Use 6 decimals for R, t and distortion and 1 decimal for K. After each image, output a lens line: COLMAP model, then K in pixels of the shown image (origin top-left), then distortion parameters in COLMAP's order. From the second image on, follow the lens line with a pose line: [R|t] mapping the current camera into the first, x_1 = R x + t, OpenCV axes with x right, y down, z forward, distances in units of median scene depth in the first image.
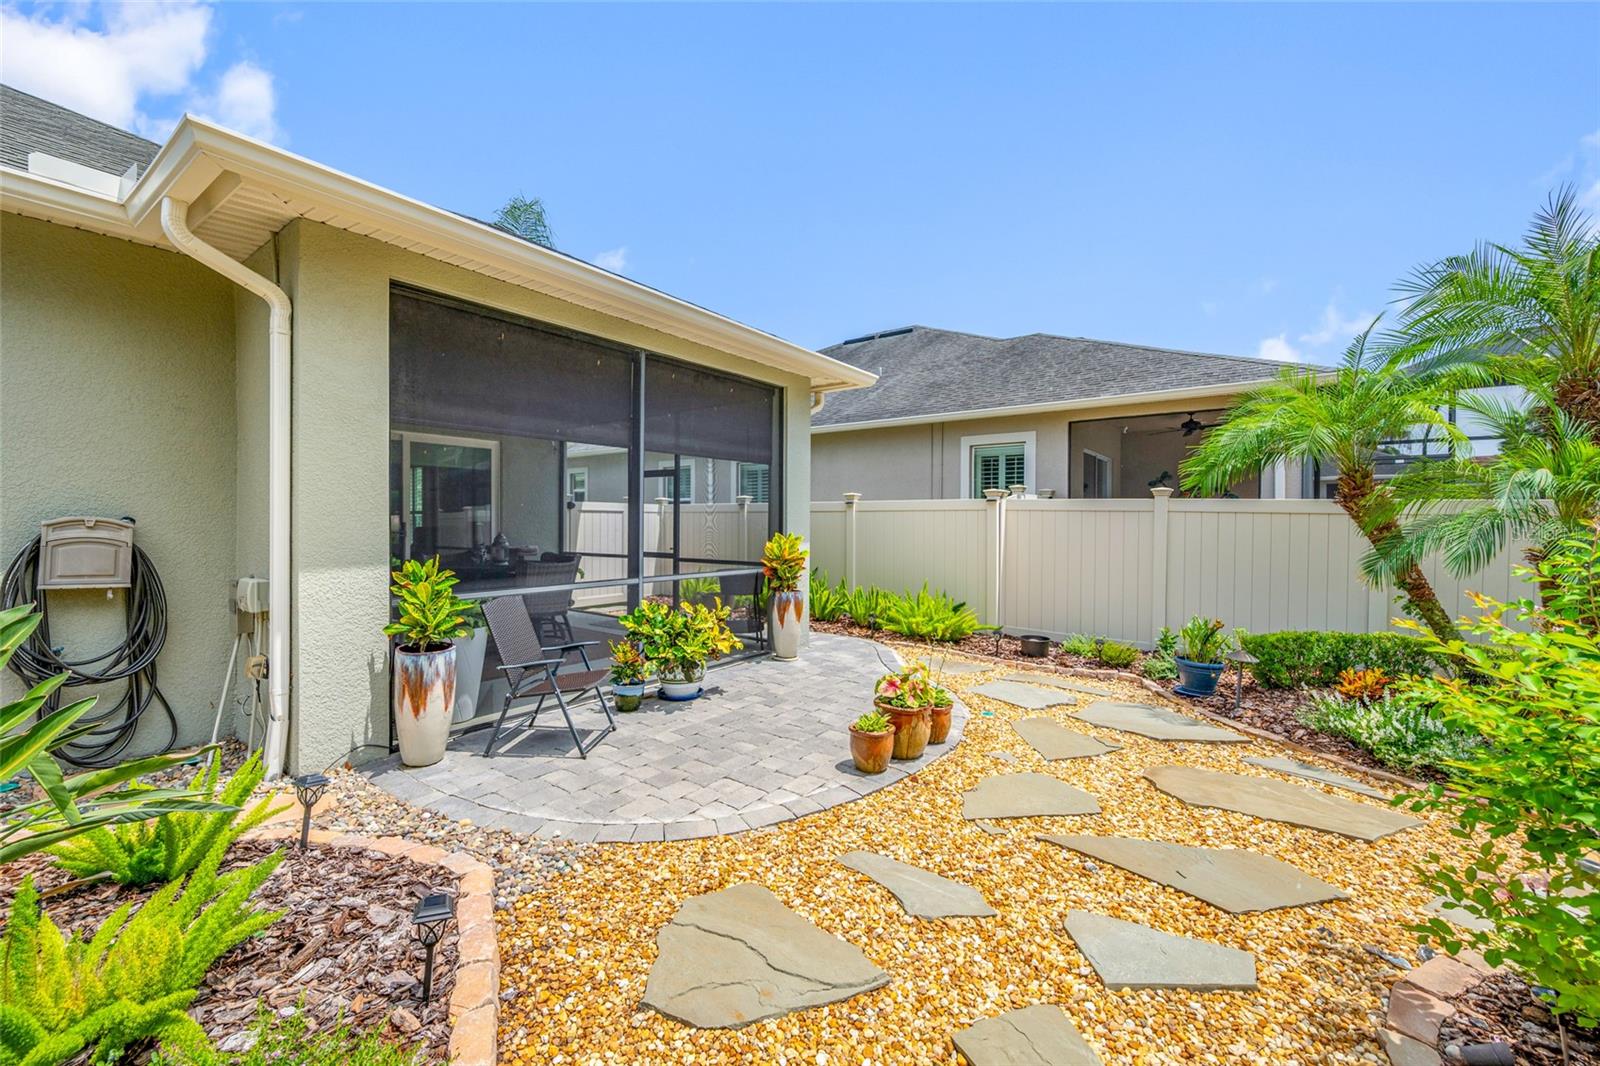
lens RADIAL K [[631.1, 0, 798.0], [0, 631.1, 528.0], [0, 0, 1]] dist [-0.000705, -0.000617]
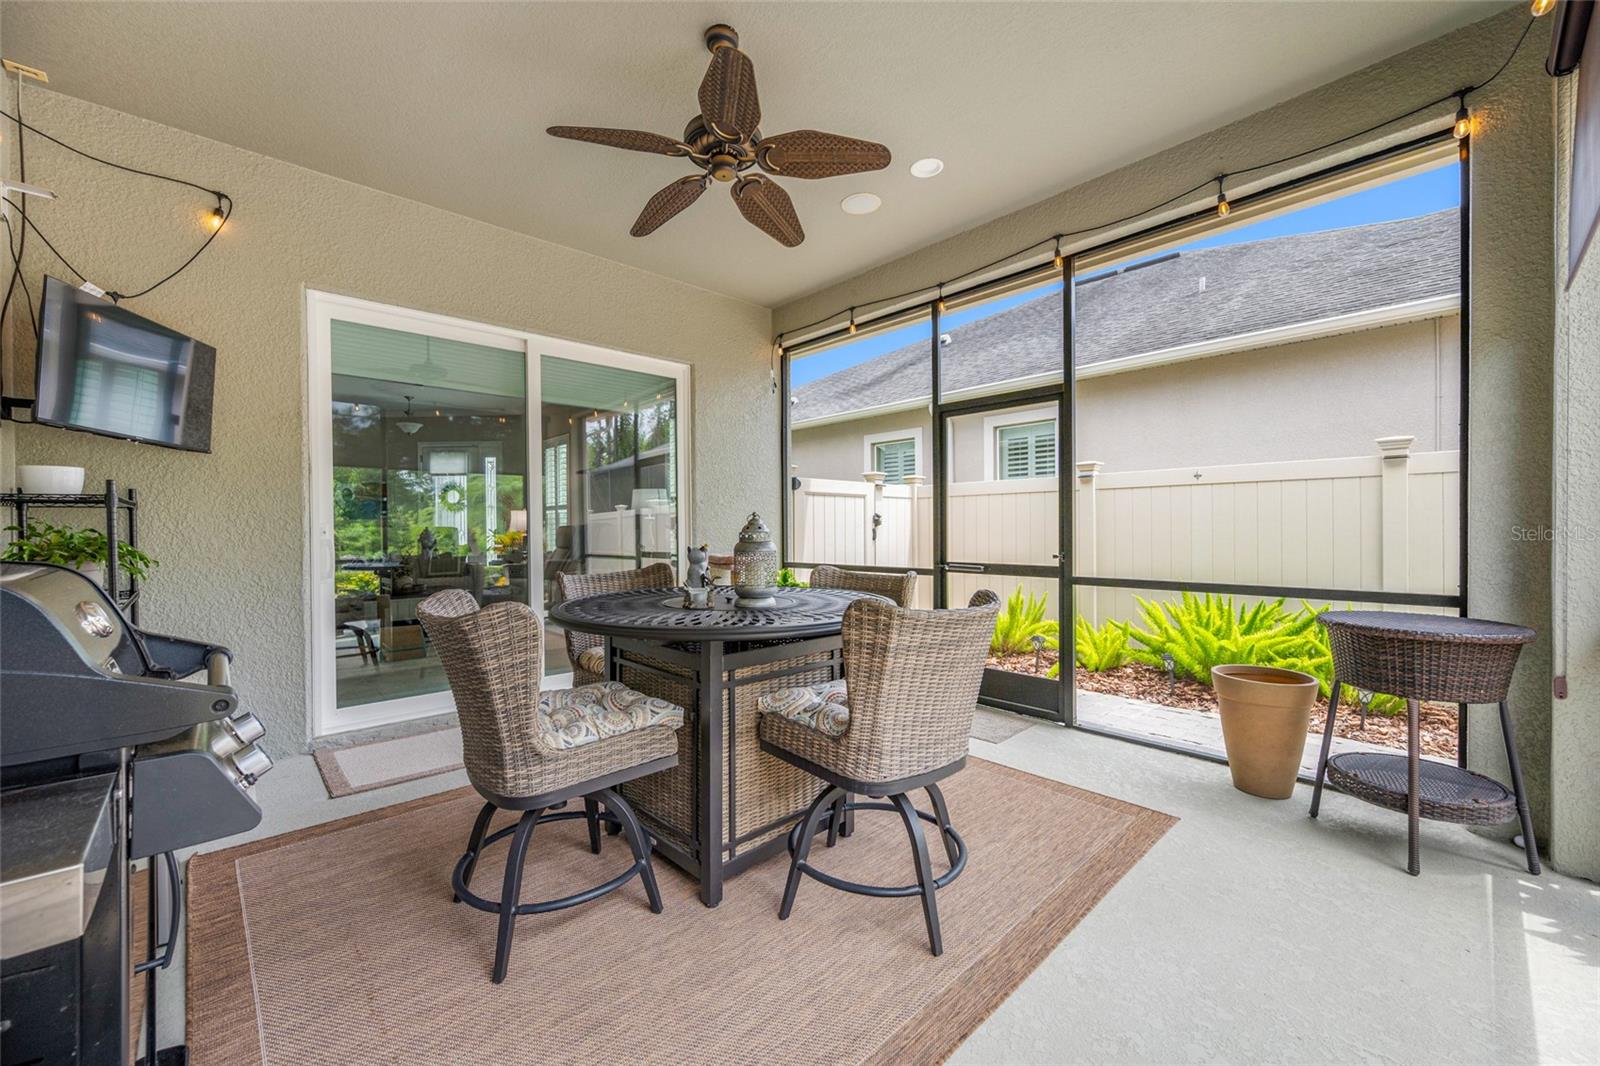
lens RADIAL K [[631.1, 0, 789.9], [0, 631.1, 541.1], [0, 0, 1]] dist [-0.000705, -0.000617]
pose [[0.979756, -0.005261, -0.200126, -0.326727], [0.007034, 0.999942, 0.008148, 0.017663], [0.200071, -0.009391, 0.979736, 0.556610]]
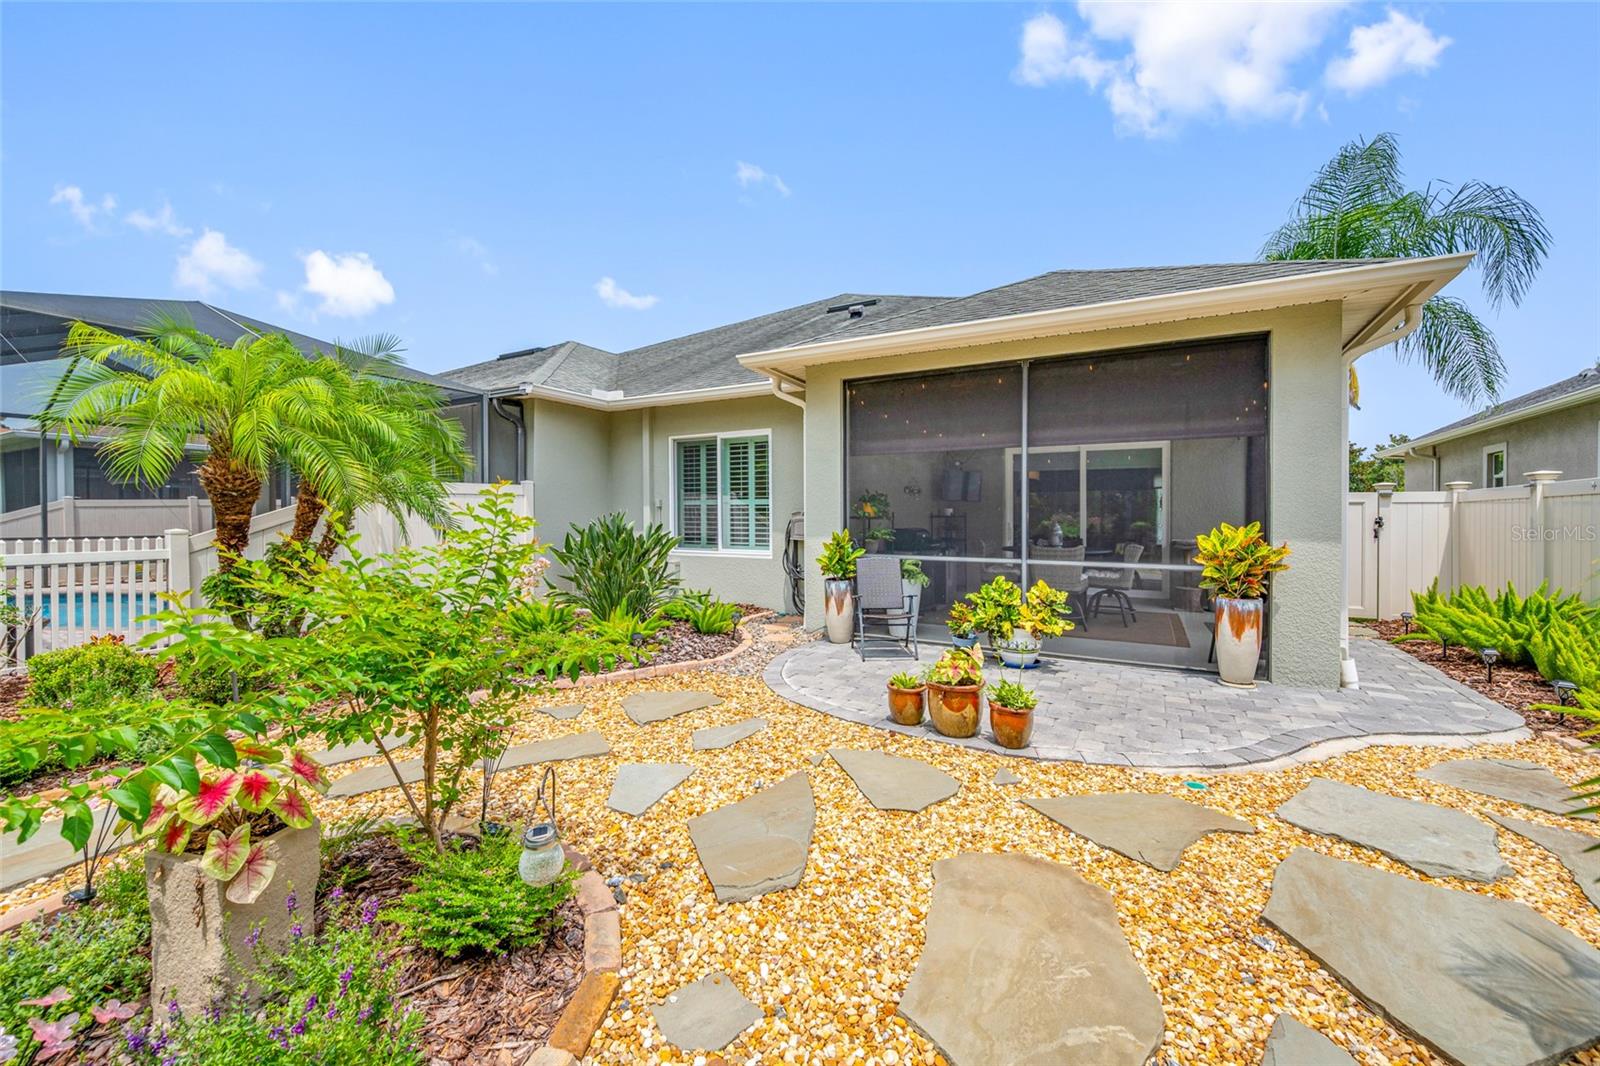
lens RADIAL K [[631.1, 0, 819.5], [0, 631.1, 520.0], [0, 0, 1]] dist [-0.000705, -0.000617]
pose [[0.143002, -0.002124, -0.989720, 0.571979], [-0.016861, 0.999847, -0.004582, 0.014177], [0.989579, 0.017343, 0.142945, 0.320717]]
